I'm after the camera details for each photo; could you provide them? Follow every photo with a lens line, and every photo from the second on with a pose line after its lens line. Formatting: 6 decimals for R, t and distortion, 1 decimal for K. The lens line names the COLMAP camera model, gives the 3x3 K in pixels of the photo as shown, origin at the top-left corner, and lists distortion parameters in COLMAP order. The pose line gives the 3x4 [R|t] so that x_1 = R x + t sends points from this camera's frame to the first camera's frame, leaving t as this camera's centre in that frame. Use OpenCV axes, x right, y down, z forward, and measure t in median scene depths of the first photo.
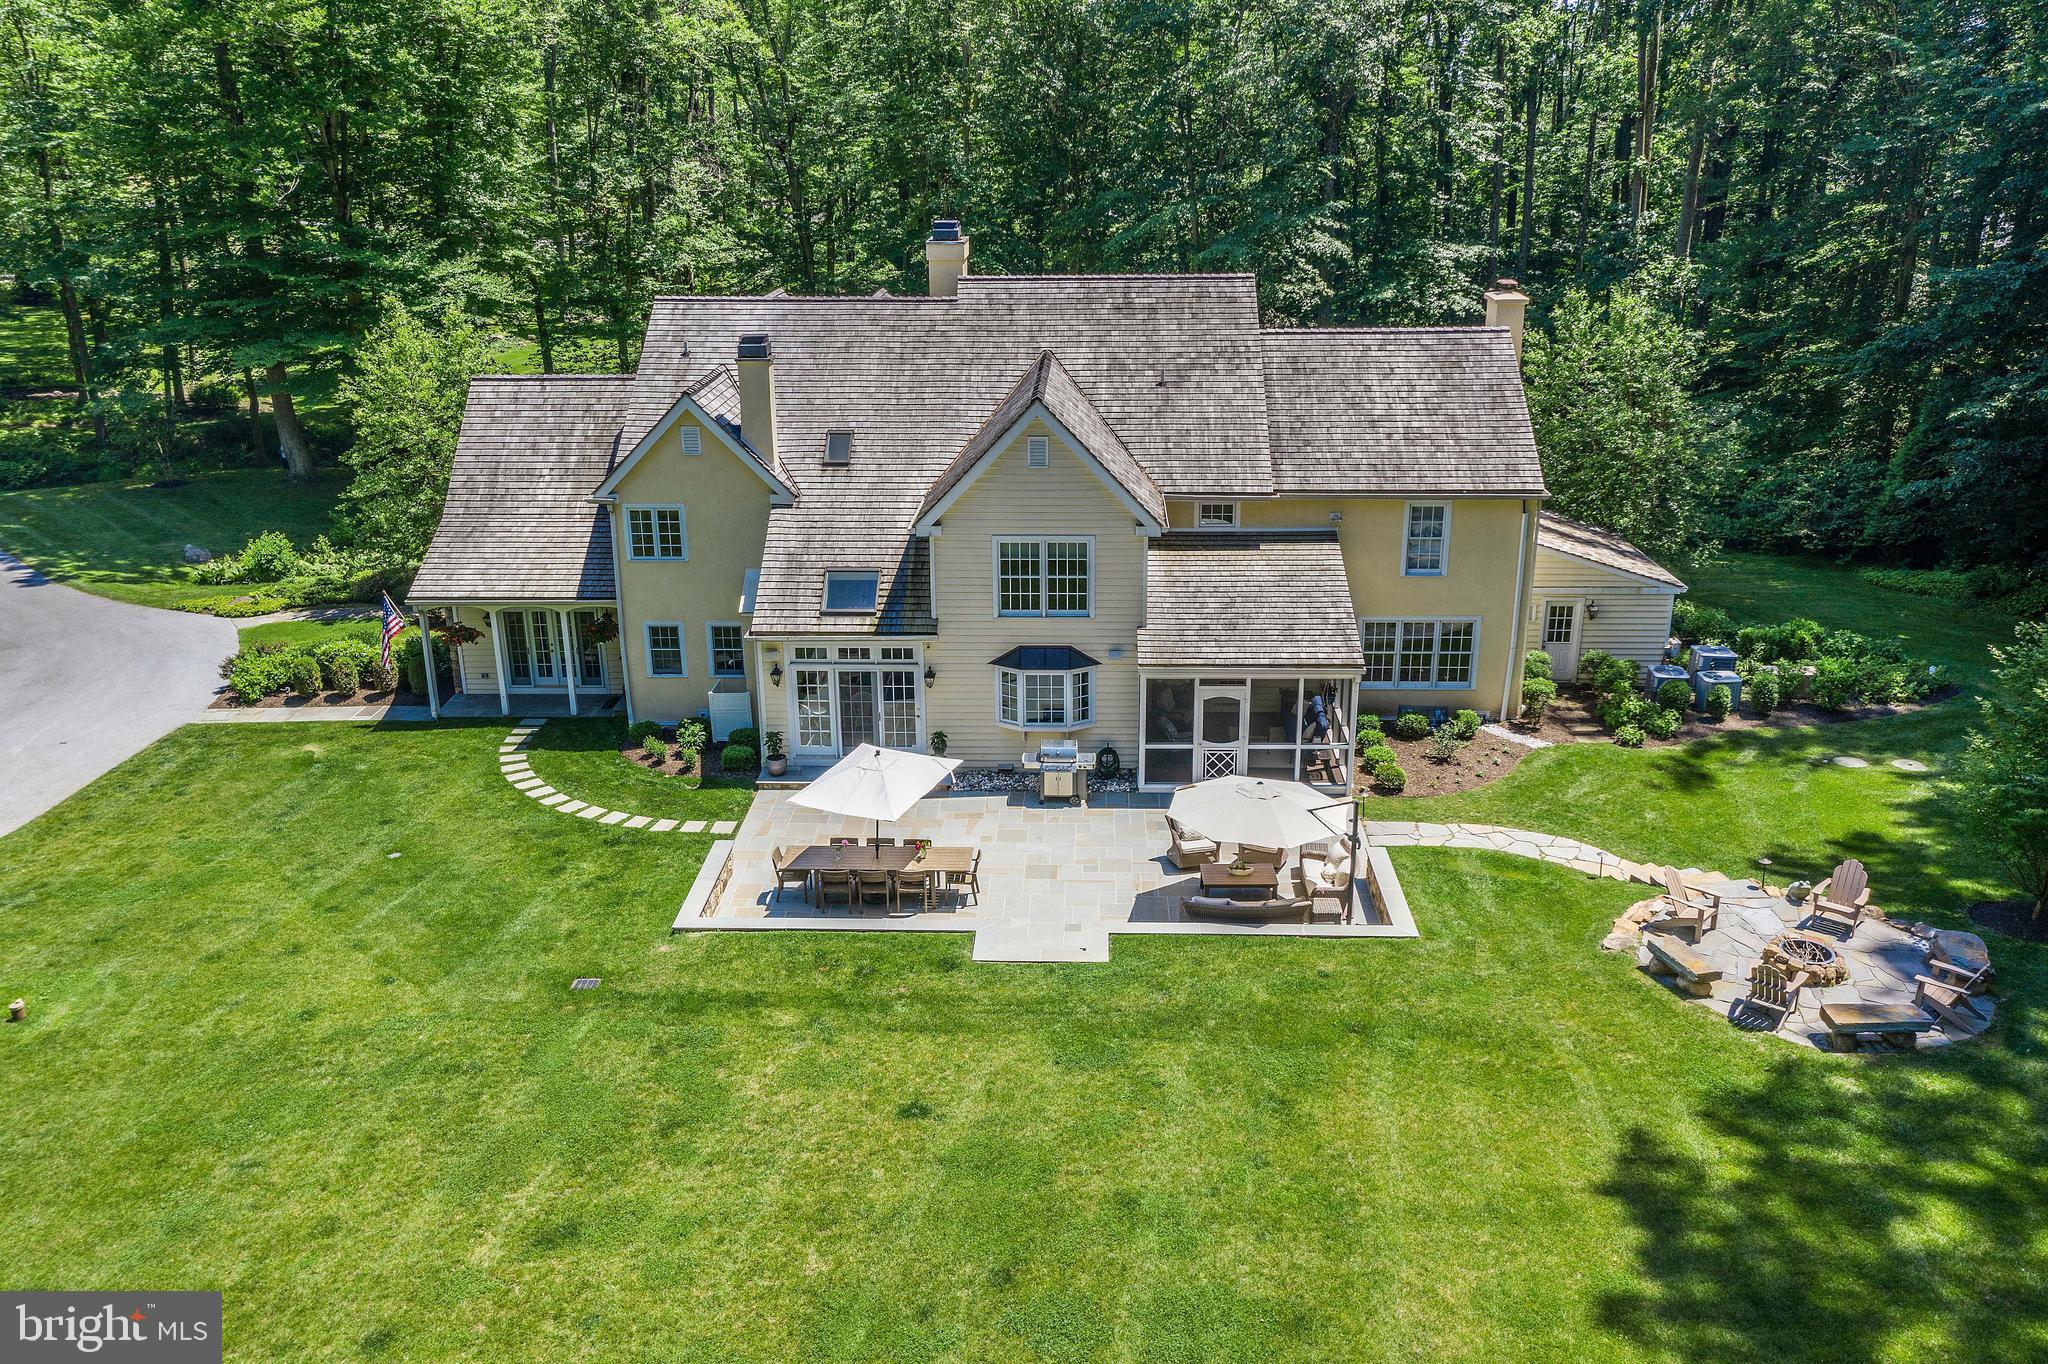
lens RADIAL K [[1606.0, 0, 1043.5], [0, 1606.0, 680.2], [0, 0, 1]] dist [0.002762, 0.008084]
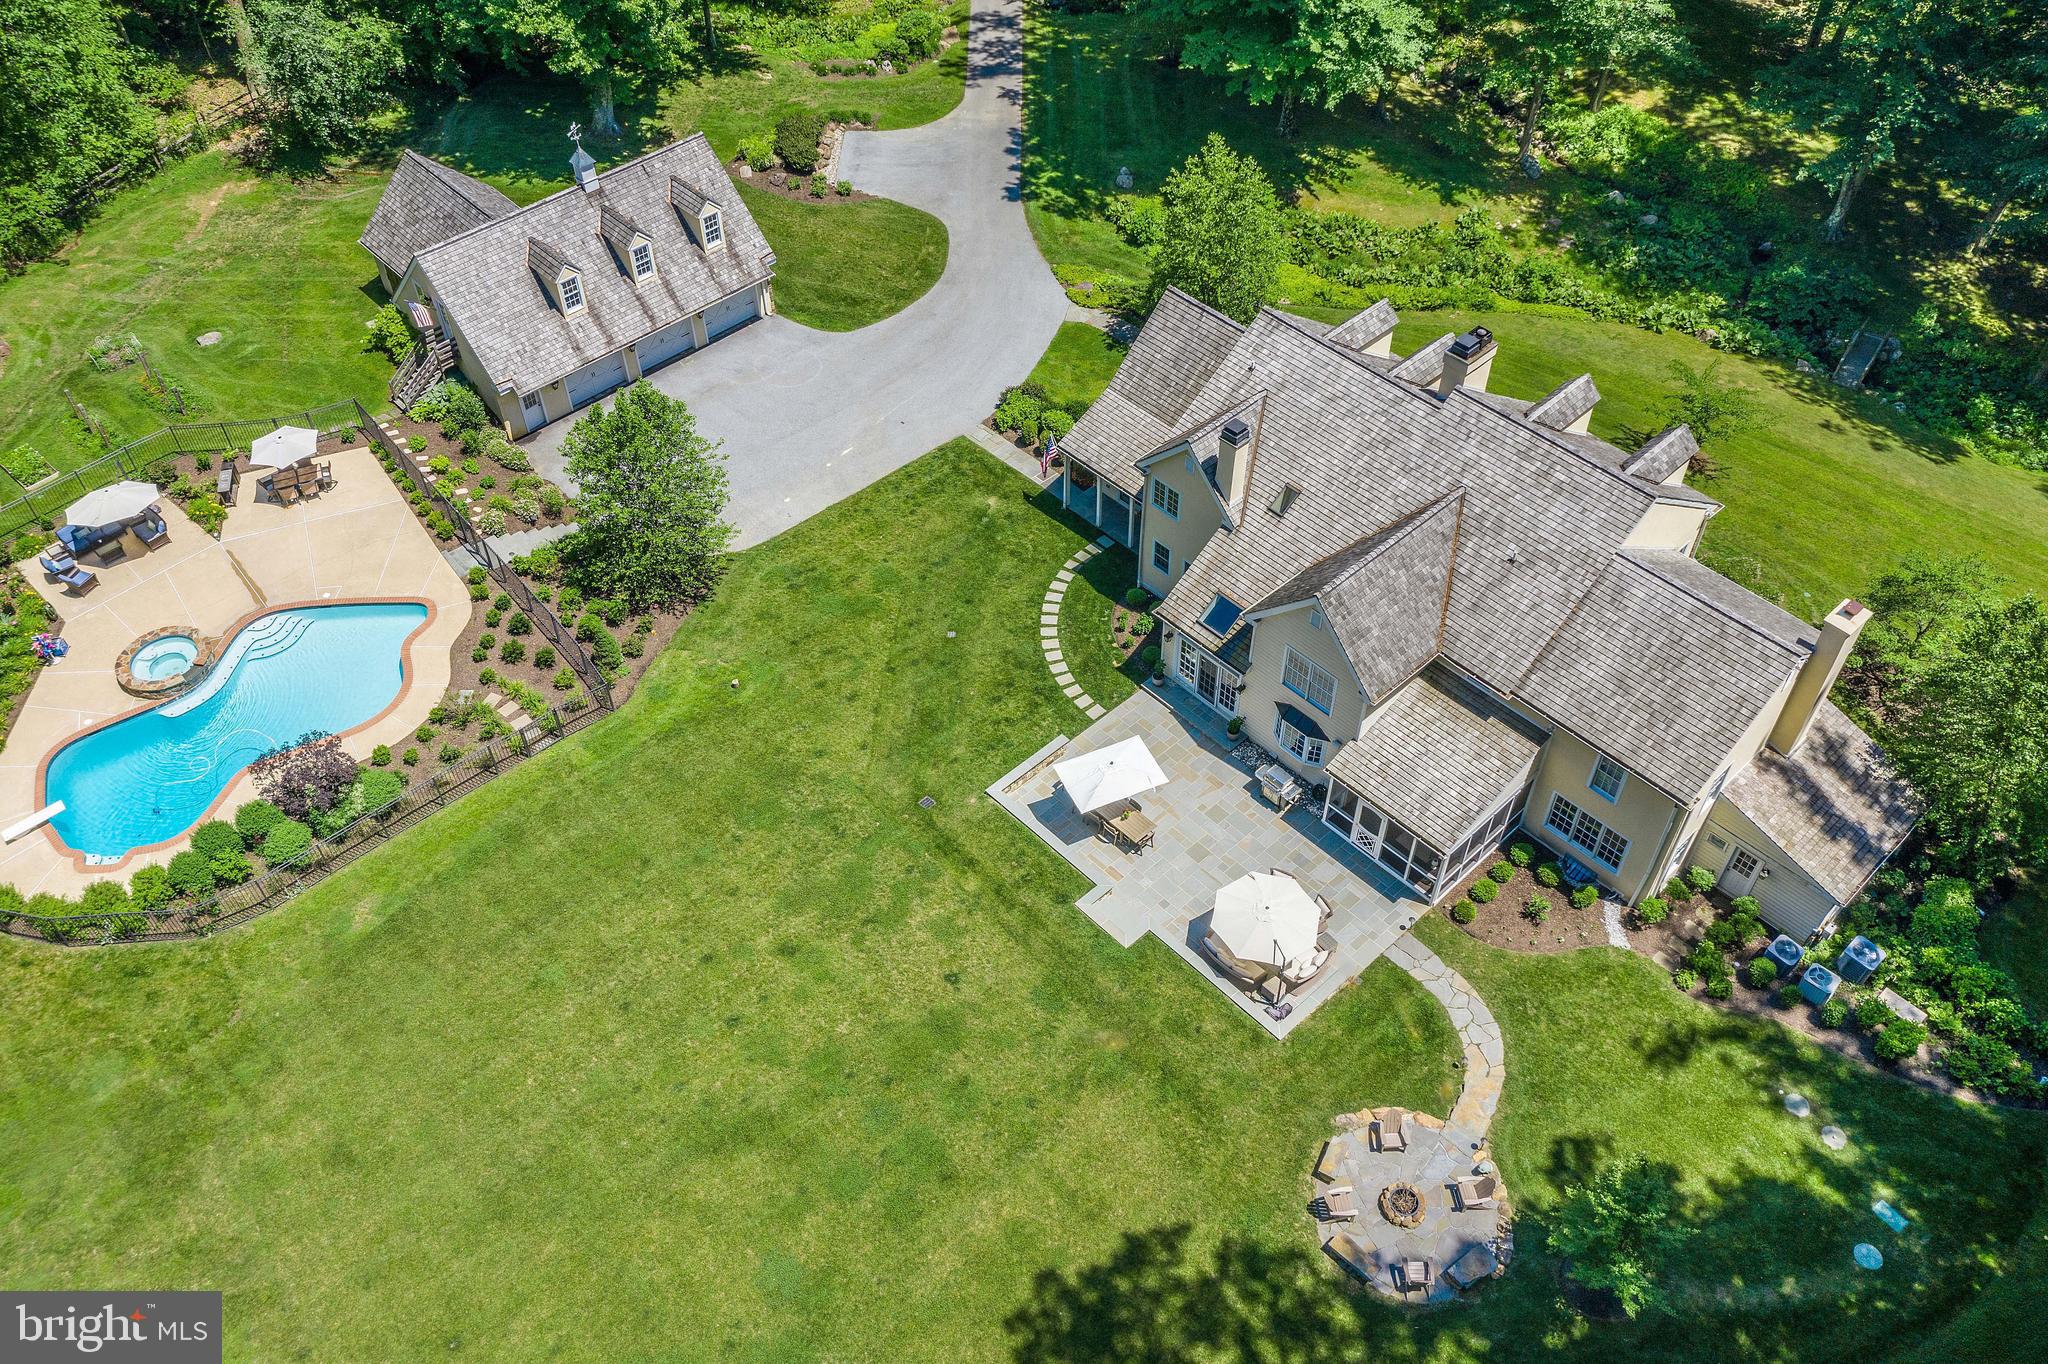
lens RADIAL K [[1606.0, 0, 1070.3], [0, 1606.0, 684.9], [0, 0, 1]] dist [0.002762, 0.008084]
pose [[0.710063, 0.525584, -0.468585, 0.554889], [-0.240195, 0.806353, 0.540464, -0.834129], [0.661904, -0.271212, 0.698804, -0.185480]]
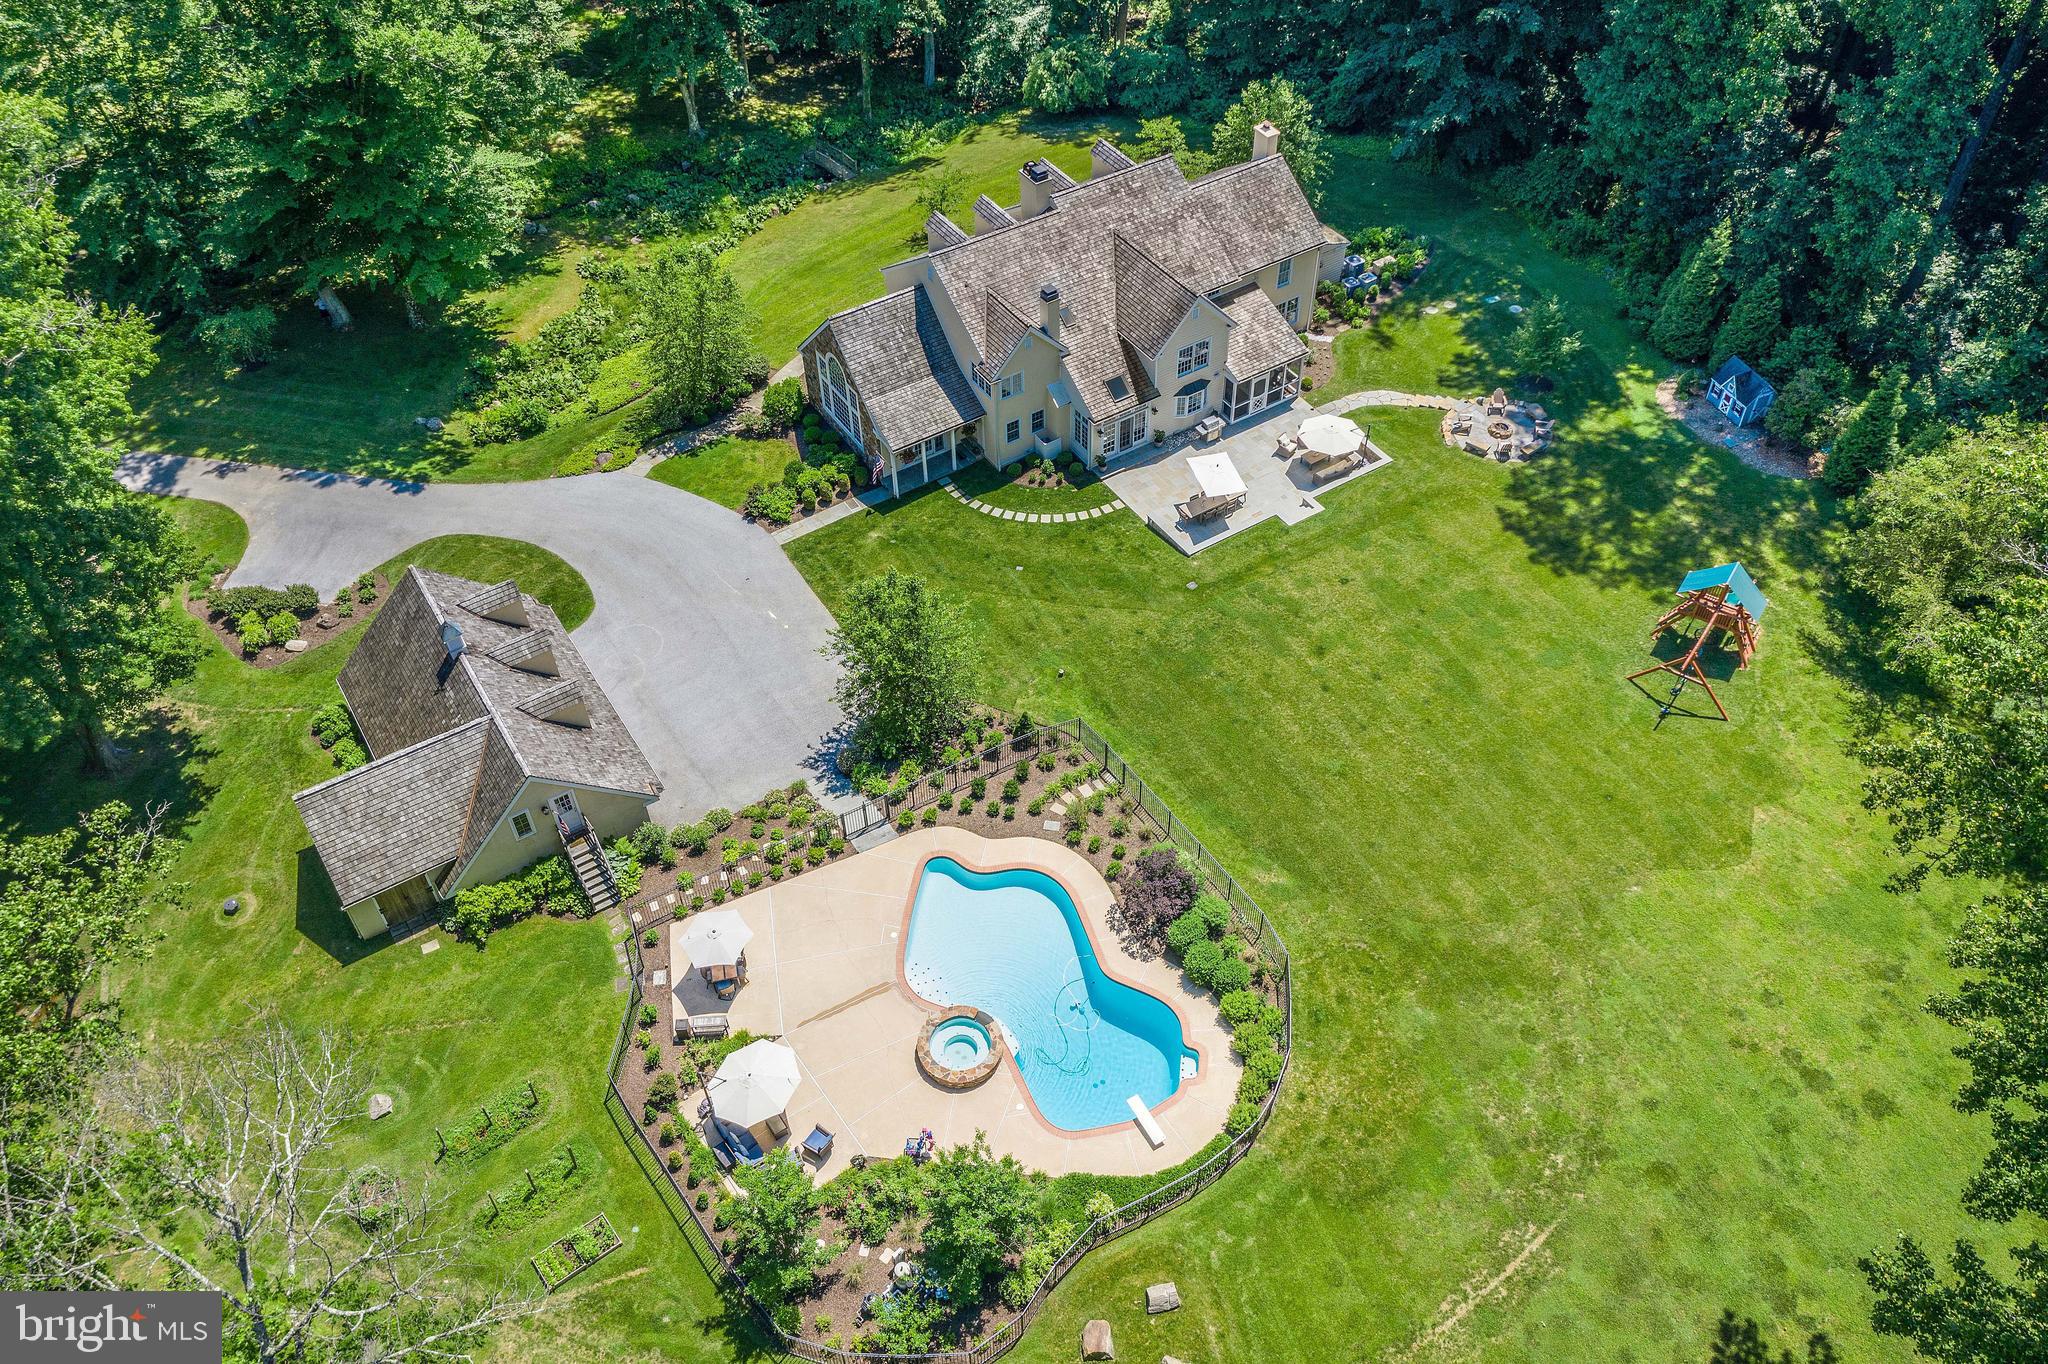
lens RADIAL K [[1606.0, 0, 1017.7], [0, 1606.0, 687.1], [0, 0, 1]] dist [0.002762, 0.008084]
pose [[0.821914, -0.407804, 0.397684, -1.386559], [0.183585, 0.850564, 0.492785, -0.886321], [-0.539215, -0.332019, 0.773958, -0.865606]]
